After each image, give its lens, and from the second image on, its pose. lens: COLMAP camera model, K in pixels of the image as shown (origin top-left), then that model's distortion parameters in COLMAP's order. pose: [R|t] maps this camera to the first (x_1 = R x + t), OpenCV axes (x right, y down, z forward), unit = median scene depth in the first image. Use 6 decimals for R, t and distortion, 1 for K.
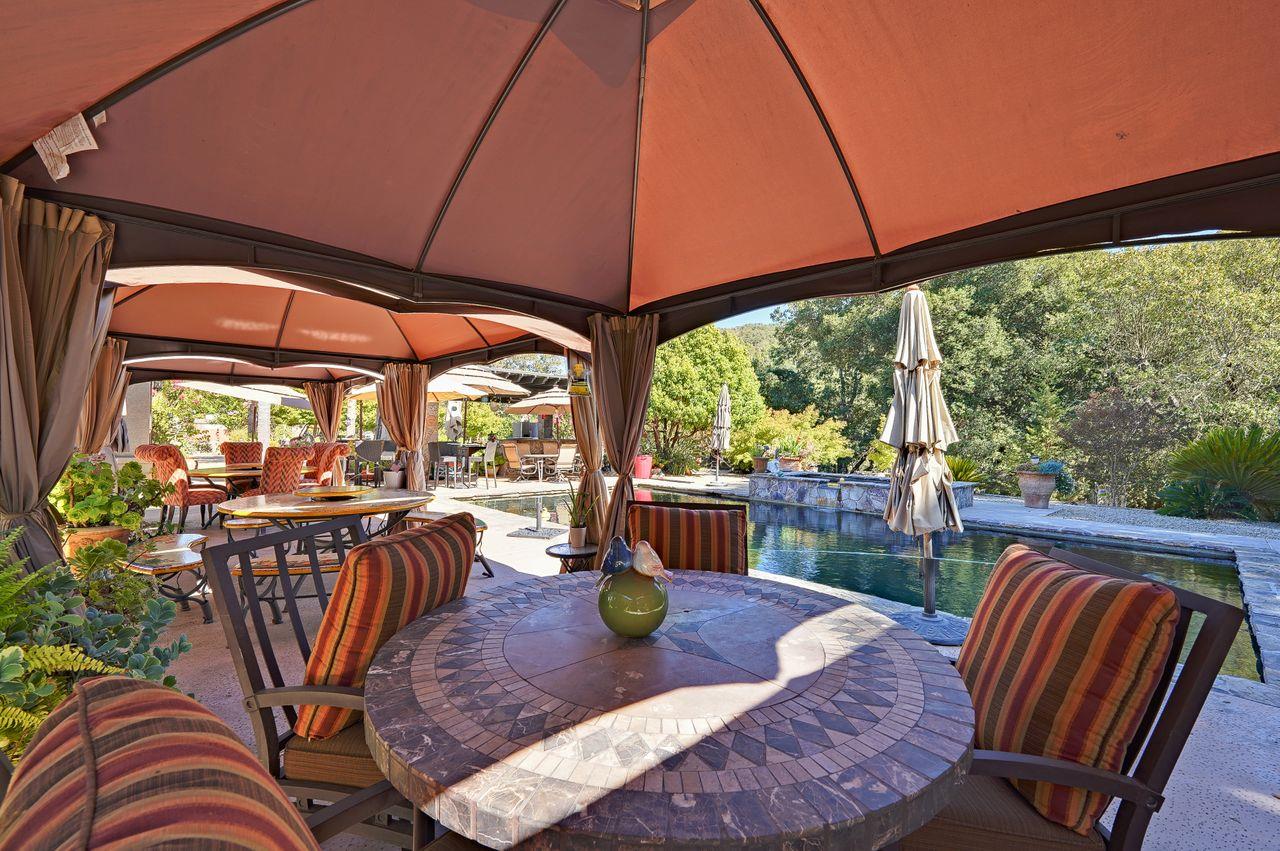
lens RADIAL K [[529.7, 0, 640.0], [0, 529.7, 425.5], [0, 0, 1]] dist [-0.001452, -0.000077]
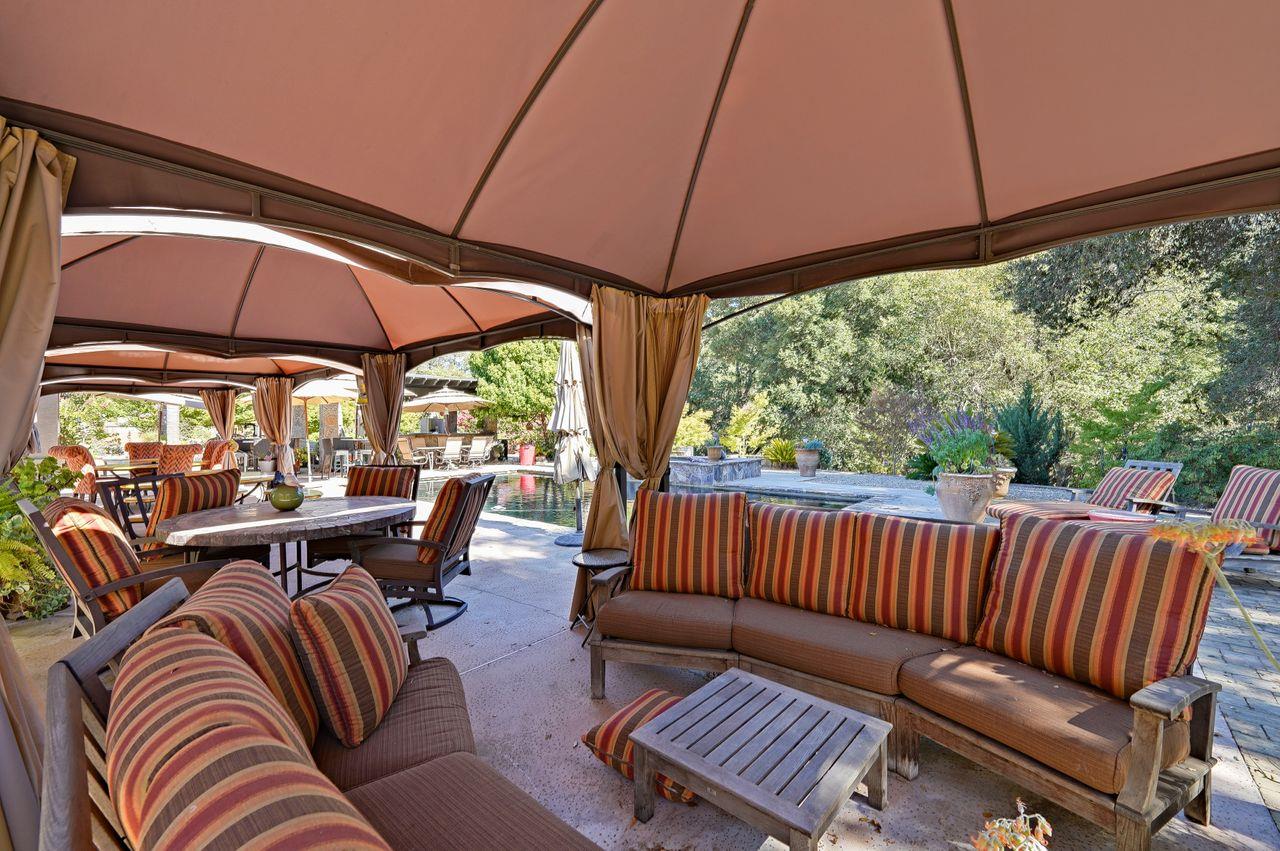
lens RADIAL K [[529.7, 0, 640.0], [0, 529.7, 425.5], [0, 0, 1]] dist [-0.001452, -0.000077]
pose [[0.995691, -0.023772, 0.089639, 0.165376], [0.022415, 0.999619, 0.016122, -0.000028], [-0.089988, -0.014043, 0.995844, -0.186934]]
